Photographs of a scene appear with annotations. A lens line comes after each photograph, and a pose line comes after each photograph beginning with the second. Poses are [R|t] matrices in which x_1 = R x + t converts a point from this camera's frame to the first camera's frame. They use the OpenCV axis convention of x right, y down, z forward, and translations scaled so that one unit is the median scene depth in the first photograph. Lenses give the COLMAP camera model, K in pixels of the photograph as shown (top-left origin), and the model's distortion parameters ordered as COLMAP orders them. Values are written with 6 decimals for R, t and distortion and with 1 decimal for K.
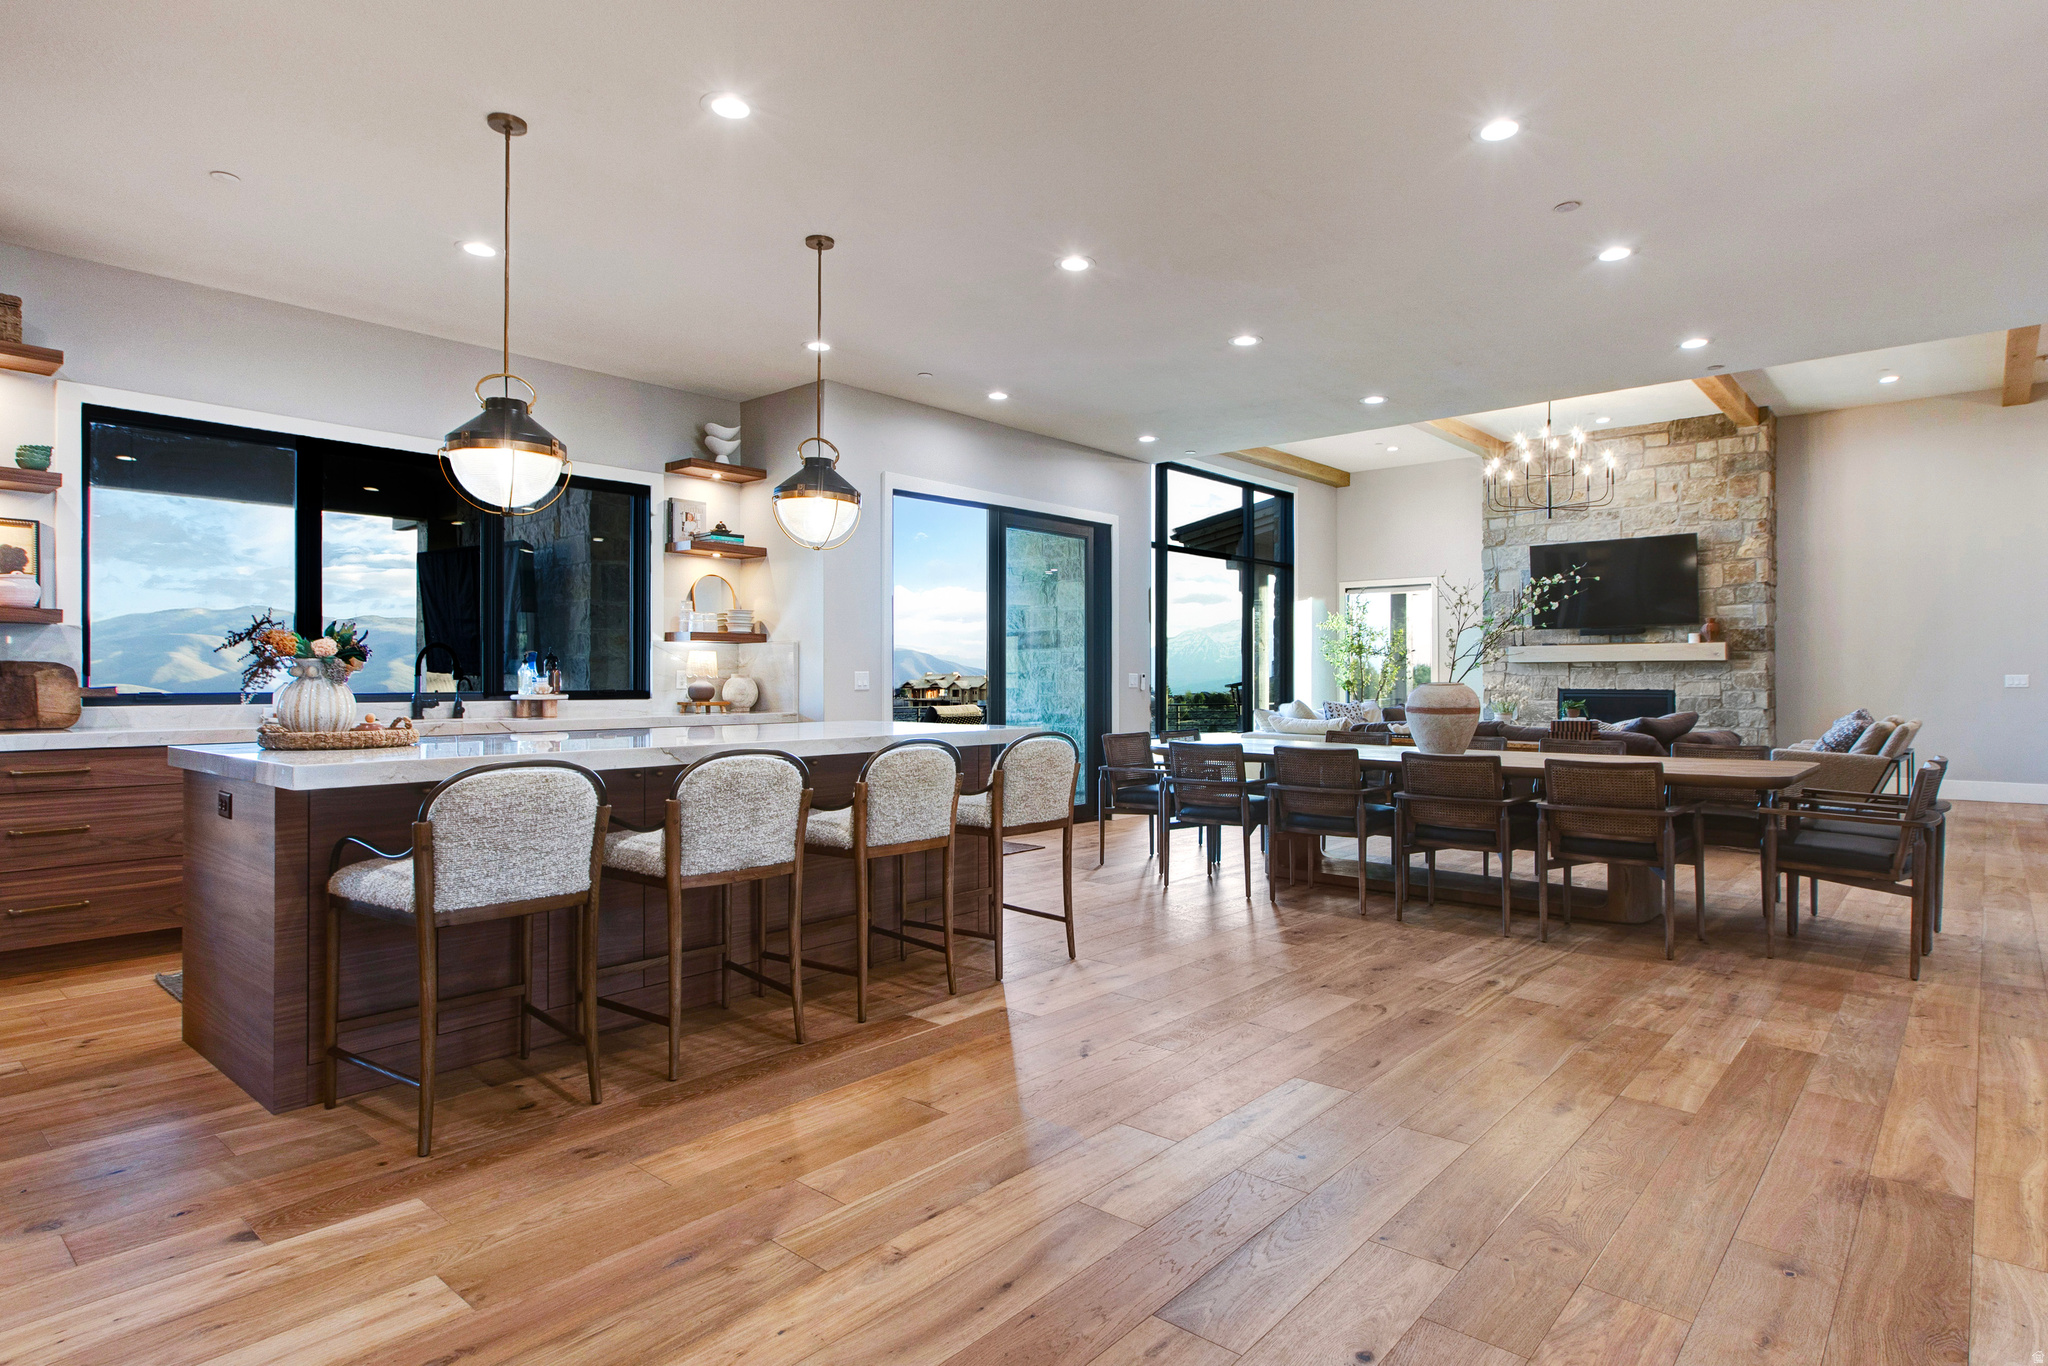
lens RADIAL K [[1049.0, 0, 1090.3], [0, 1049.0, 676.6], [0, 0, 1]] dist [0.000479, 0.000855]
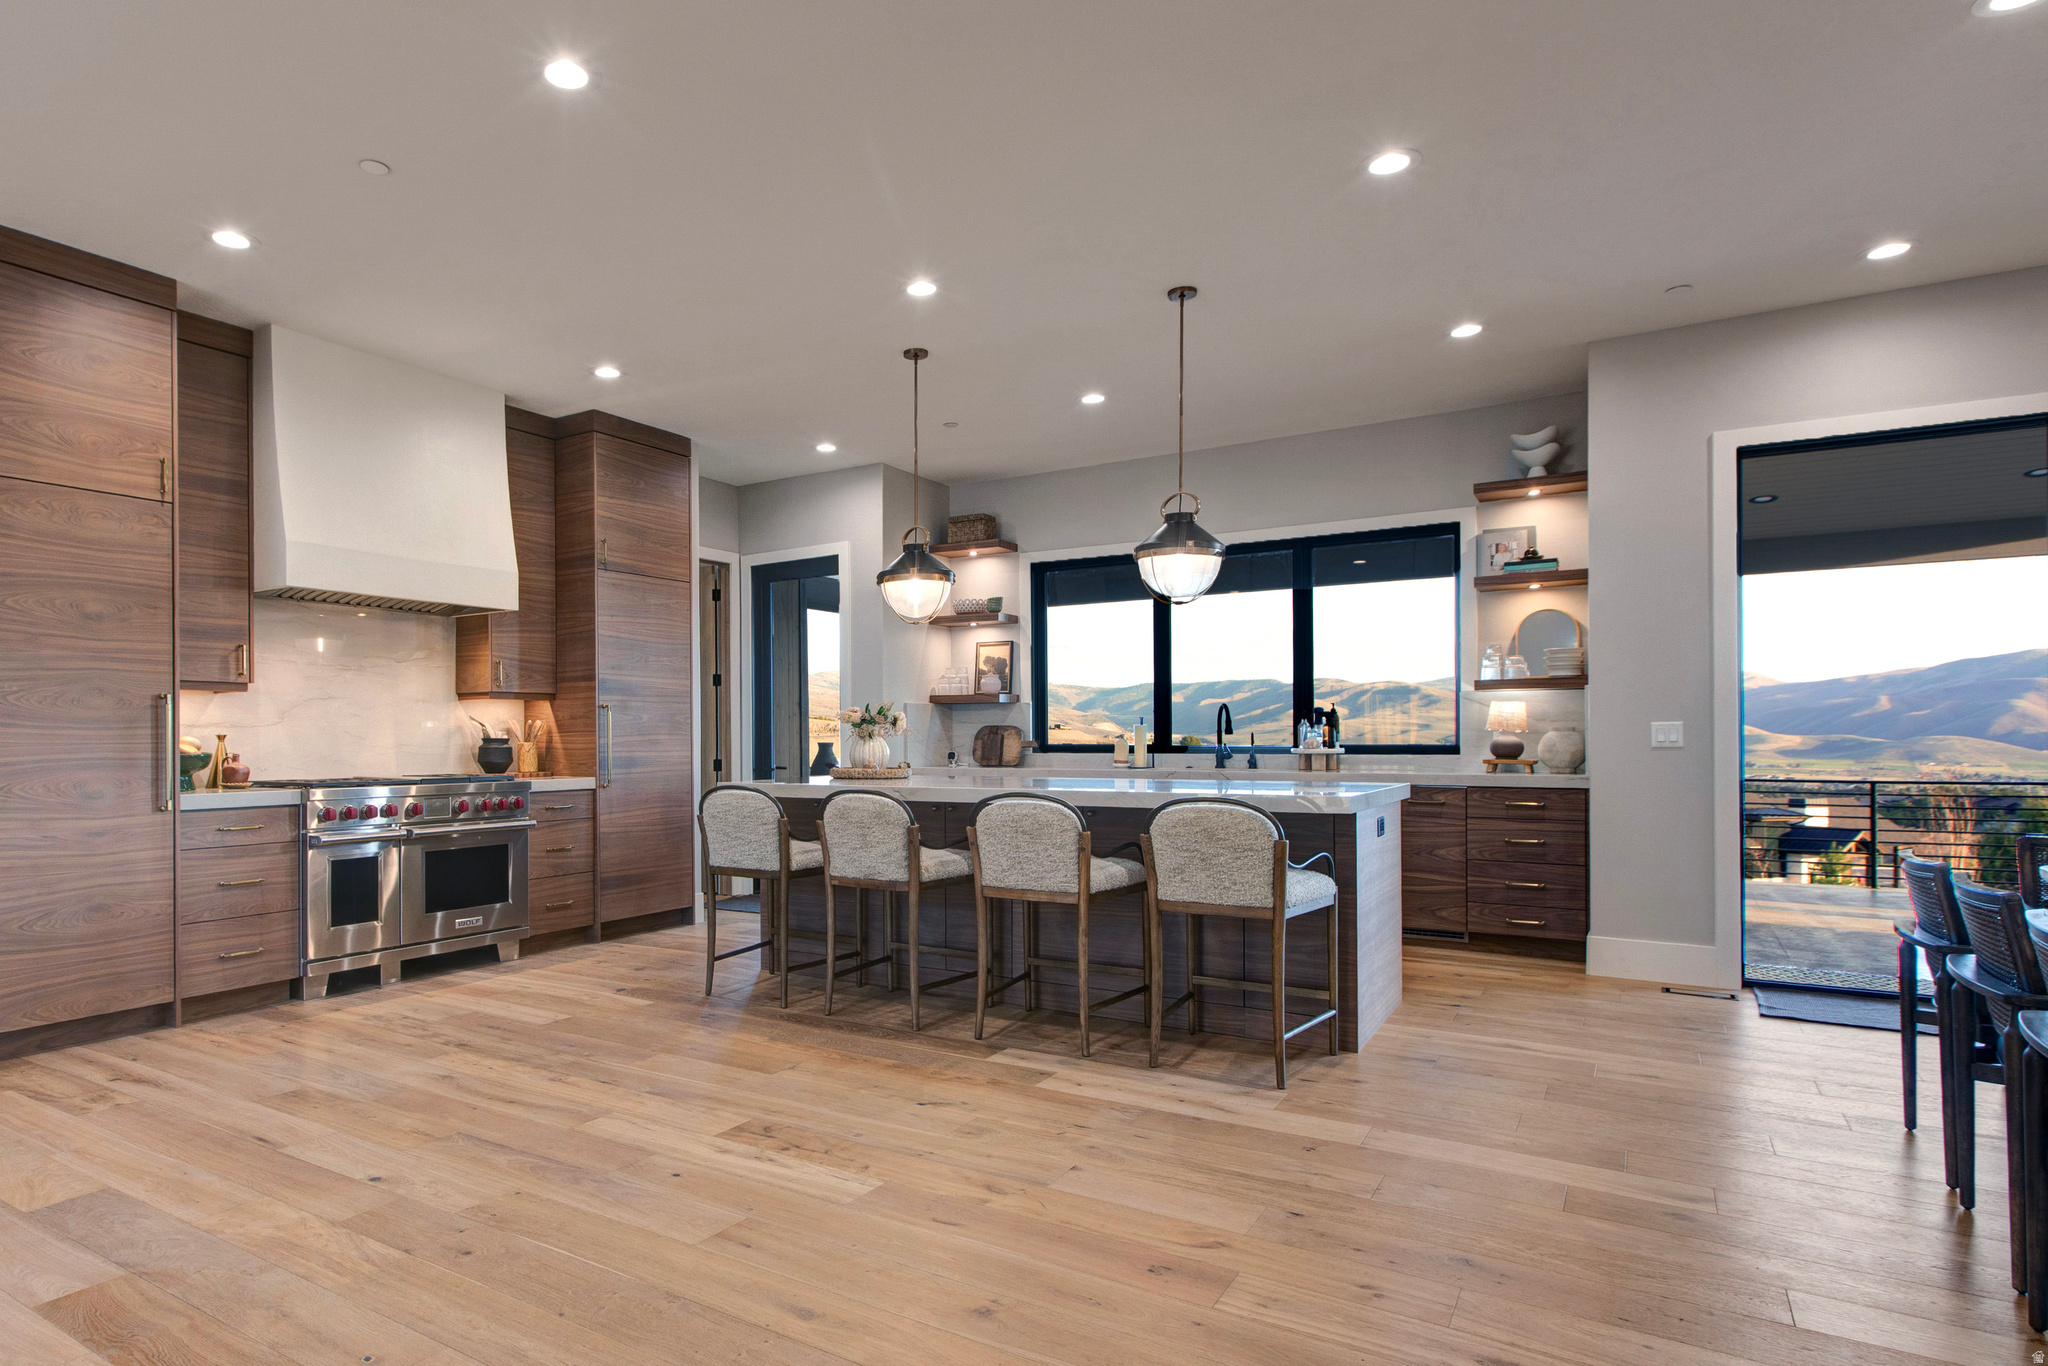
lens RADIAL K [[1168.2, 0, 942.9], [0, 1168.2, 735.8], [0, 0, 1]] dist [-0.000415, 0.000864]
pose [[0.140855, -0.001764, -0.990029, 0.504867], [0.008756, 0.999962, -0.000536, 0.001127], [0.989991, -0.008594, 0.140865, 0.387086]]
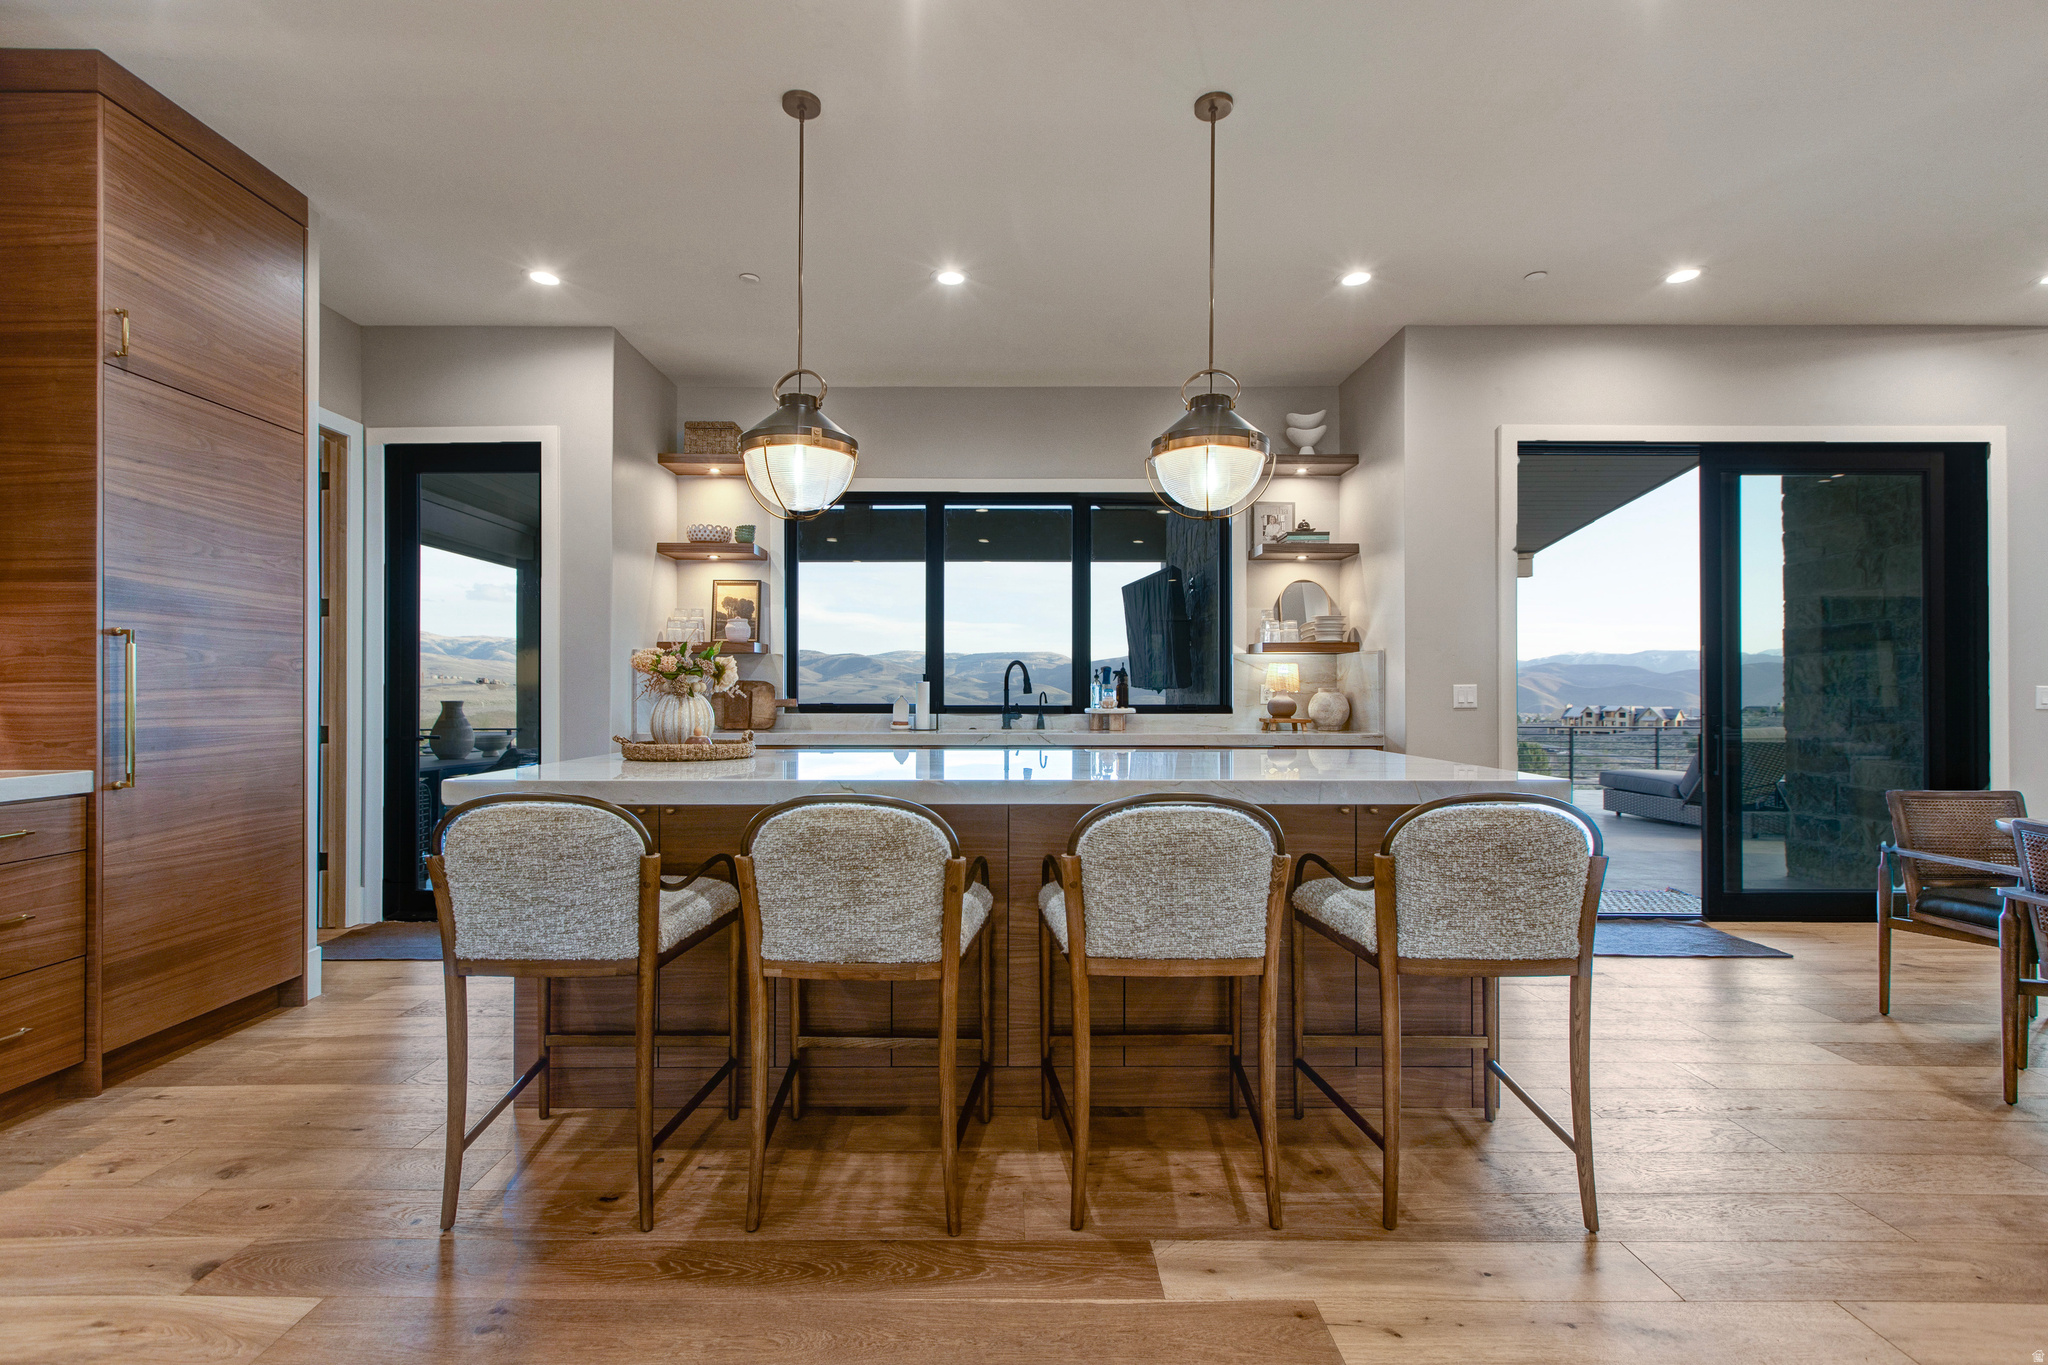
lens RADIAL K [[911.3, 0, 1018.9], [0, 911.3, 685.8], [0, 0, 1]] dist [-0.000341, 0.000498]
pose [[0.637299, -0.006153, -0.770592, 0.094774], [0.001773, 0.999977, -0.006518, 0.000212], [0.770615, 0.002788, 0.637295, 0.302880]]
